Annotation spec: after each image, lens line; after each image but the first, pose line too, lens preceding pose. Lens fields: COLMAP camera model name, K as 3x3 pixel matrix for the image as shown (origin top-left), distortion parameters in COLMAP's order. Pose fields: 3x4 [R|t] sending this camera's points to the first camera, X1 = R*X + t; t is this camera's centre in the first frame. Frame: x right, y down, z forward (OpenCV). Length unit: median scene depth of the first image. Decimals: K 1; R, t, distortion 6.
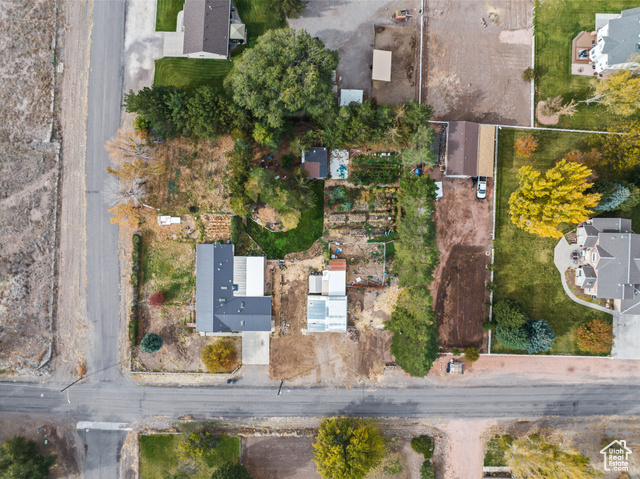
lens RADIAL K [[450.4, 0, 322.3], [0, 450.4, 237.5], [0, 0, 1]] dist [-0.040521, 0.004599]
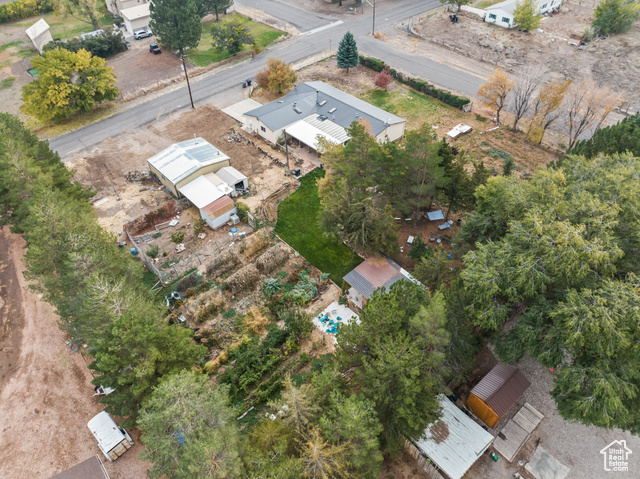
lens RADIAL K [[450.4, 0, 322.3], [0, 450.4, 237.5], [0, 0, 1]] dist [-0.040521, 0.004599]
pose [[-0.724748, 0.481459, -0.492887, 0.232120], [-0.688832, -0.489858, 0.534369, -0.342923], [0.015832, 0.726799, 0.686668, 0.640744]]
